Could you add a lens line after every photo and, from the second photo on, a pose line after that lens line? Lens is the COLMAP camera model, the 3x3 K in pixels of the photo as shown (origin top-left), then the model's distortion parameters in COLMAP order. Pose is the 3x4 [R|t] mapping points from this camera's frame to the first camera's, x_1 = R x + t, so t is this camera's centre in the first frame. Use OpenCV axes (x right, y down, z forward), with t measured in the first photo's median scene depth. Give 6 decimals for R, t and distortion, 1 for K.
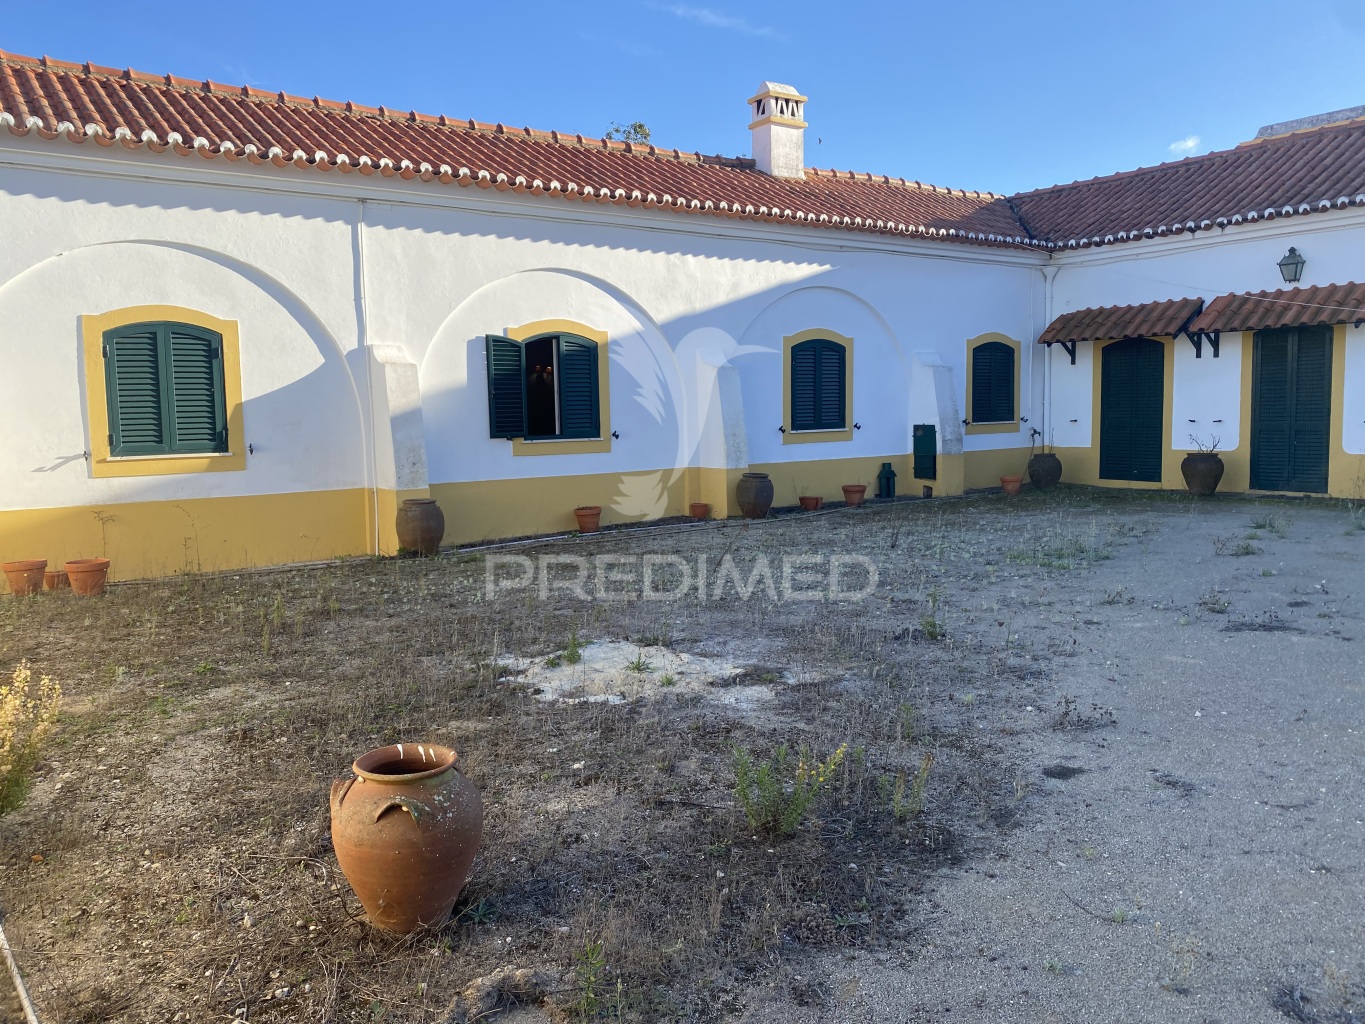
lens RADIAL K [[1038.4, 0, 676.2], [0, 1038.4, 507.9], [0, 0, 1]] dist [0.012387, -0.007864]
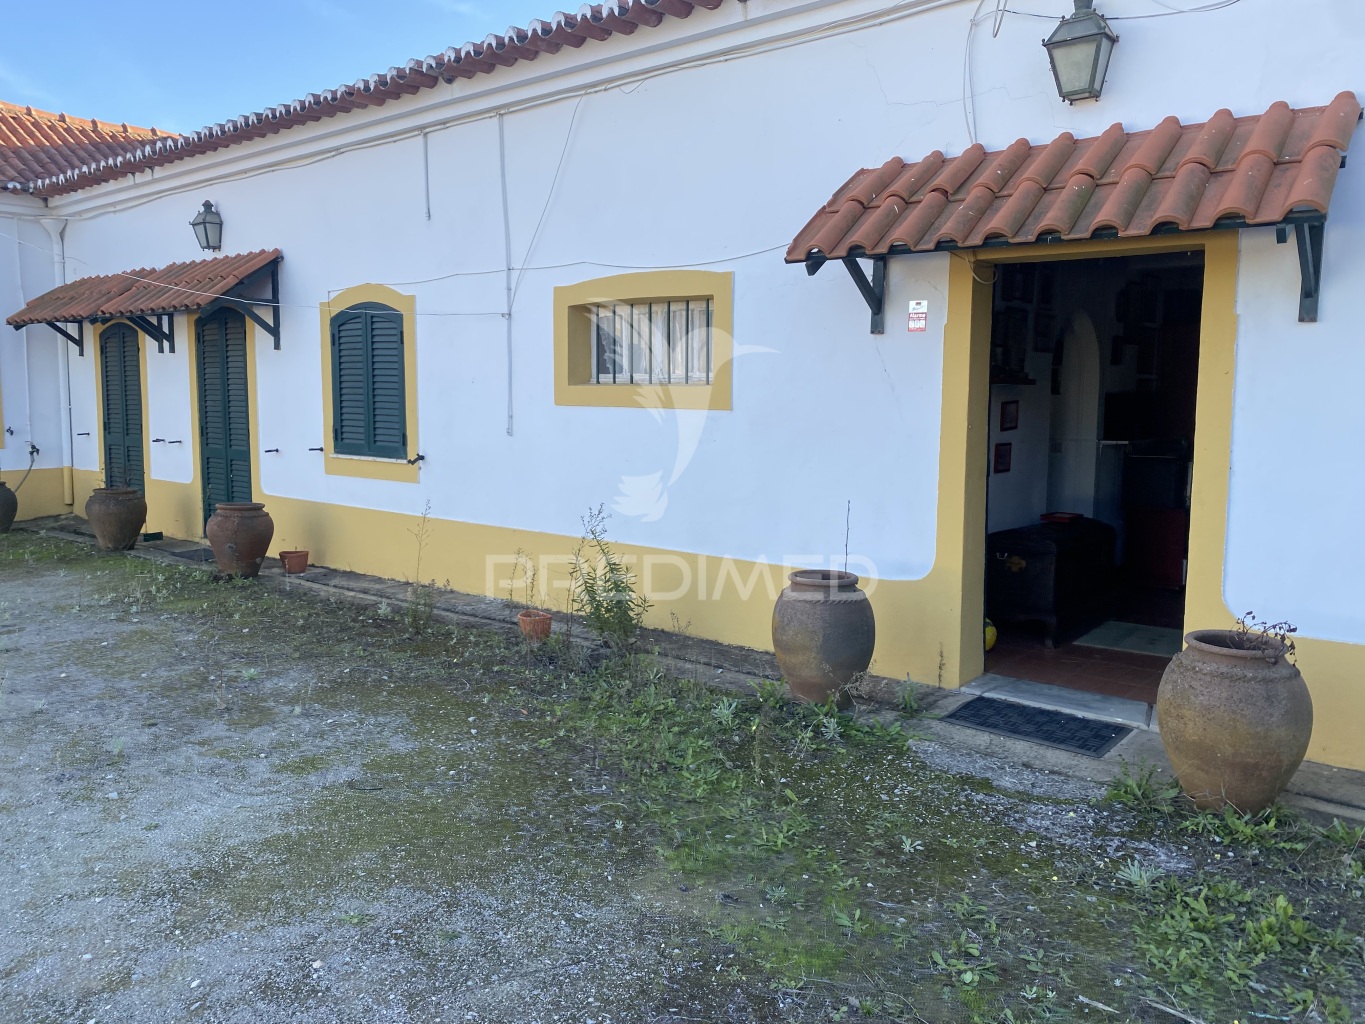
lens RADIAL K [[1032.1, 0, 682.0], [0, 1032.1, 499.1], [0, 0, 1]] dist [0.062528, -0.096121]
pose [[0.962744, -0.003600, 0.270391, 0.652258], [0.001493, 0.999967, 0.007998, -0.048485], [-0.270411, -0.007296, 0.962717, 0.212533]]
